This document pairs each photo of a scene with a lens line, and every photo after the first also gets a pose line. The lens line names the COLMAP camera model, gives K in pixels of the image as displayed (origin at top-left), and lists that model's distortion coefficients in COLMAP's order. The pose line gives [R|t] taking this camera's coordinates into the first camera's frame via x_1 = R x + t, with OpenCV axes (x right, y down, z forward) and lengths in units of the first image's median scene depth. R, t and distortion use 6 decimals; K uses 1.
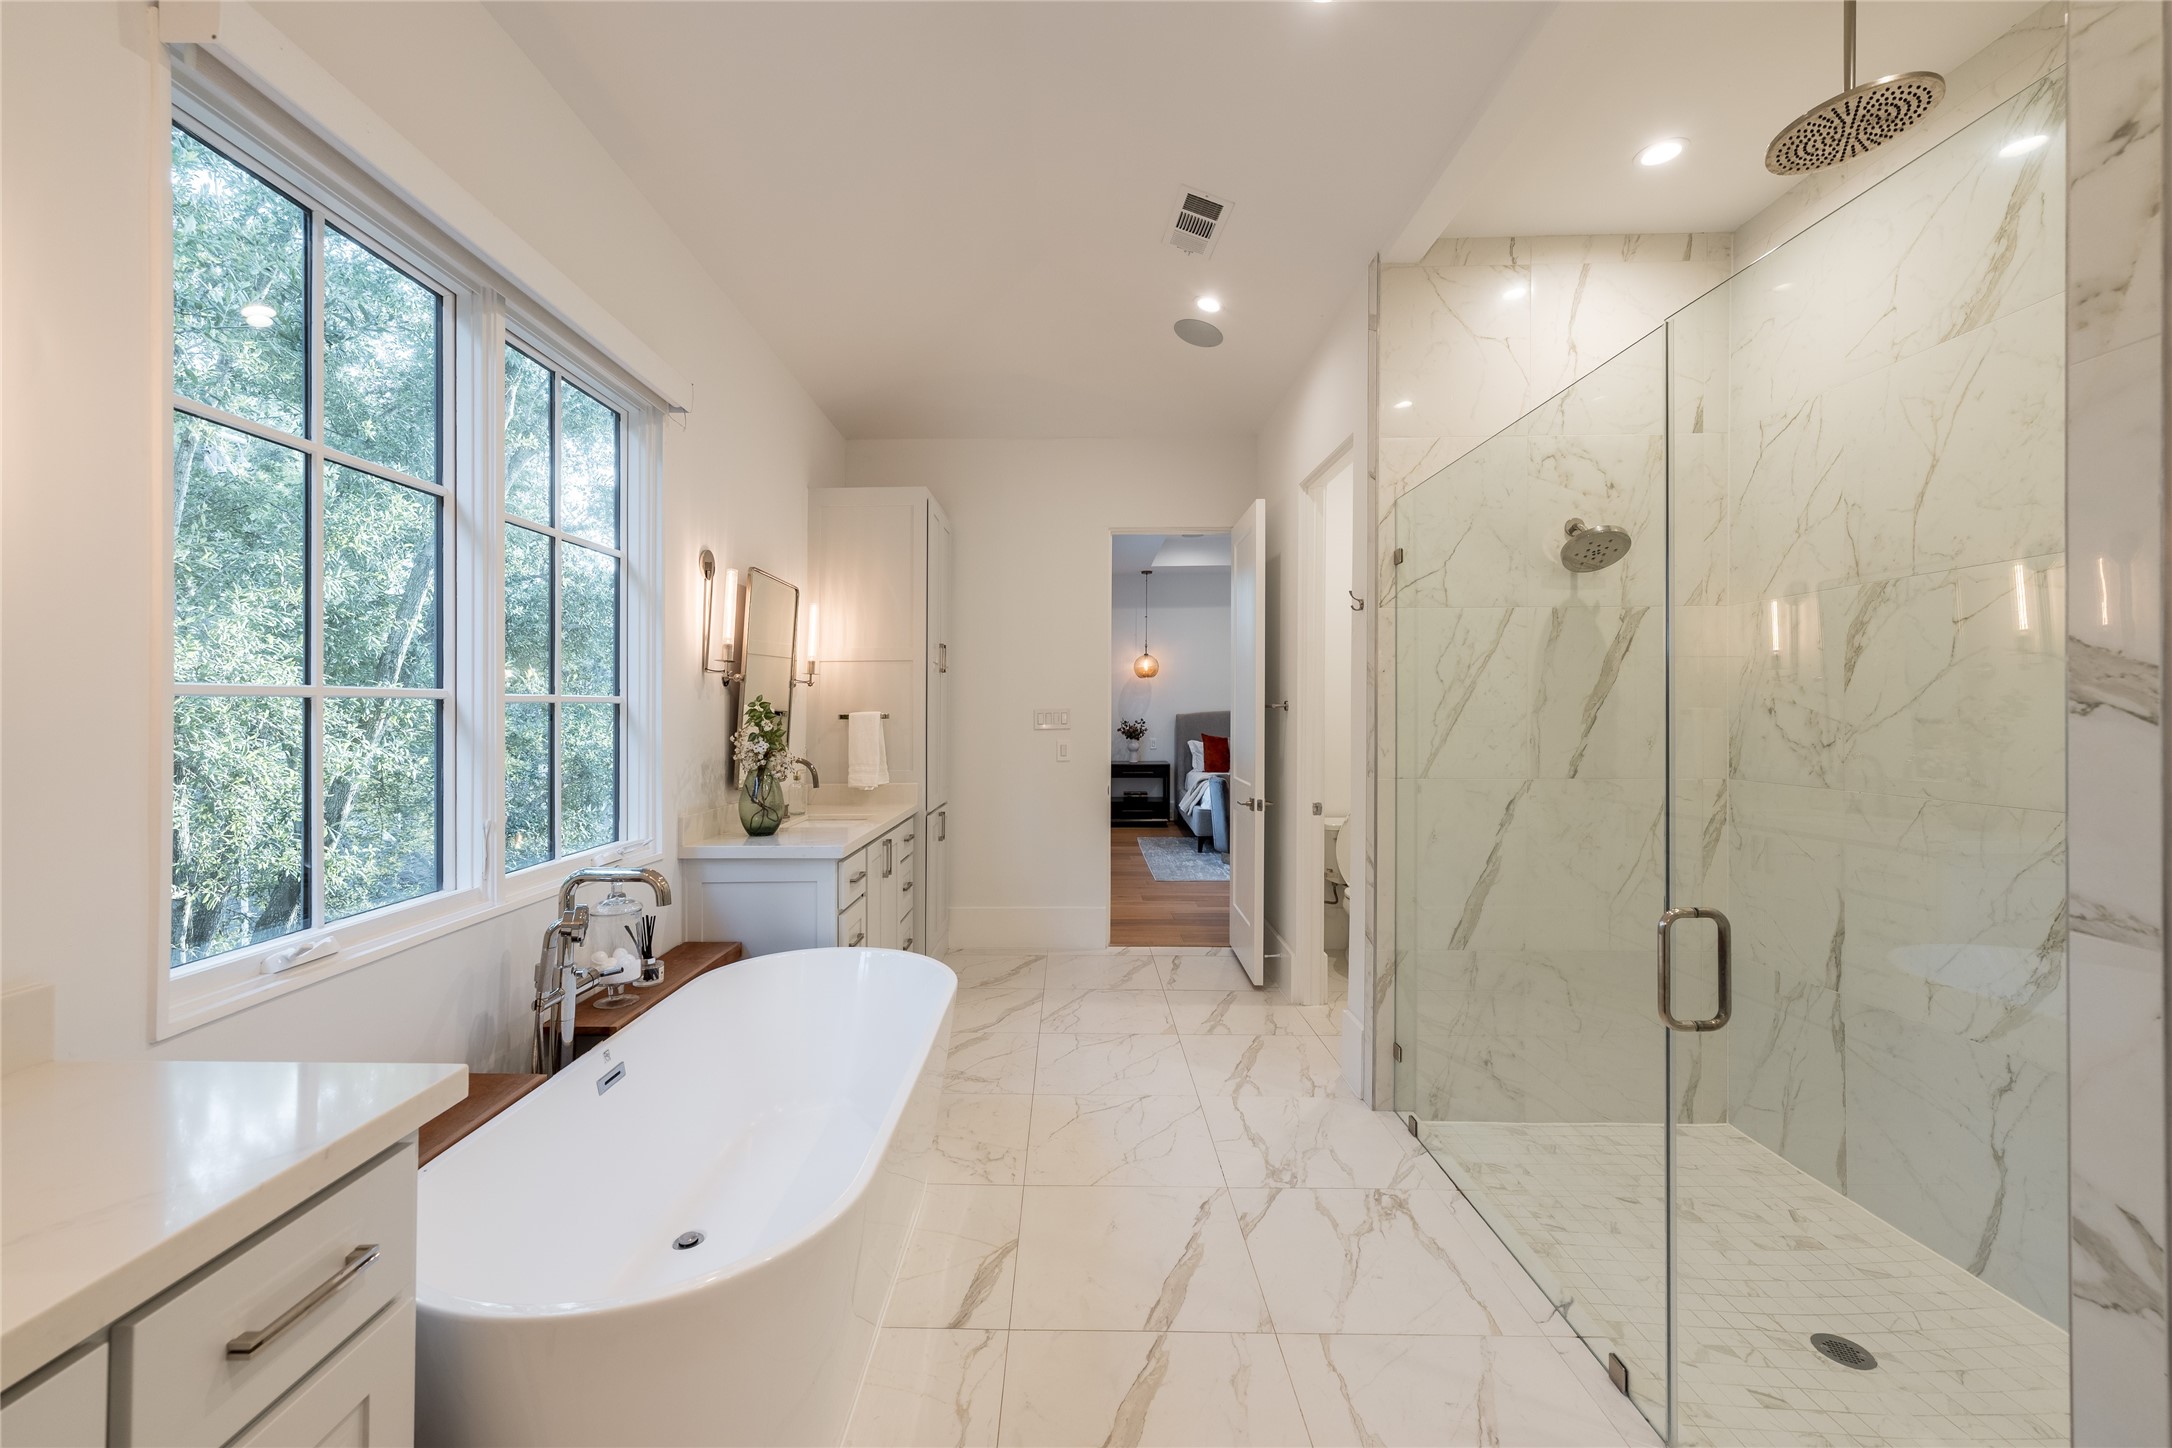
lens RADIAL K [[864.8, 0, 1067.9], [0, 864.8, 712.8], [0, 0, 1]] dist [0.000454, -0.000467]
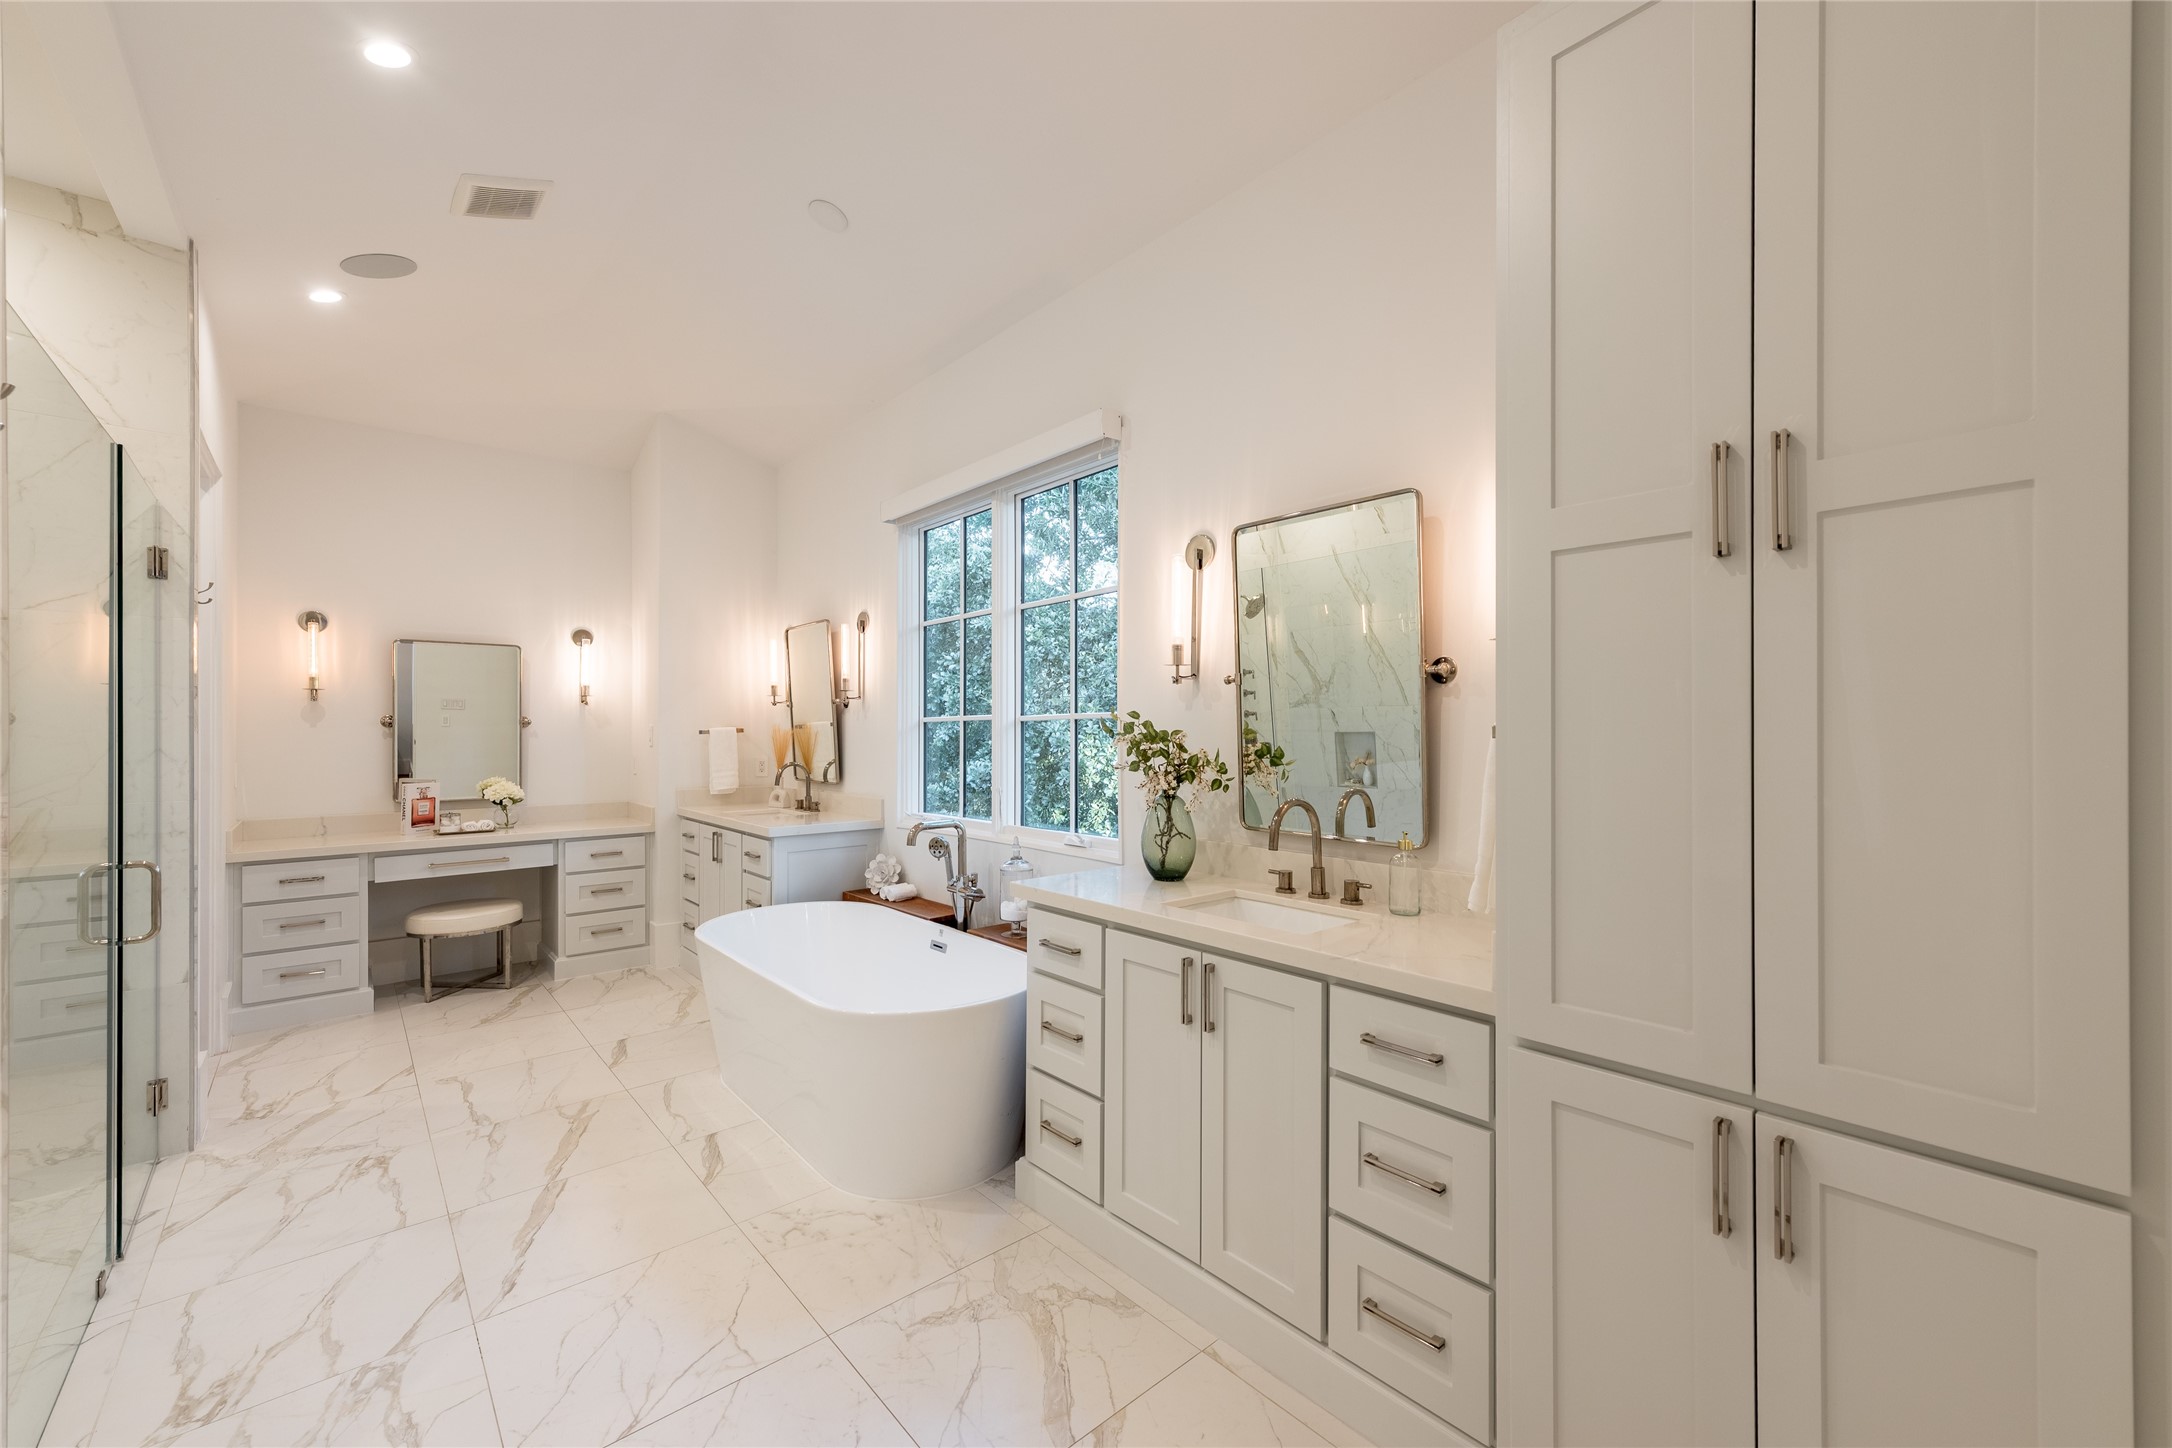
lens RADIAL K [[864.8, 0, 1096.5], [0, 864.8, 724.5], [0, 0, 1]] dist [0.000454, -0.000467]
pose [[-0.745768, -0.004164, -0.666192, 0.240709], [0.000533, 0.999976, -0.006847, 0.002676], [0.666205, -0.005461, -0.745749, 1.644128]]
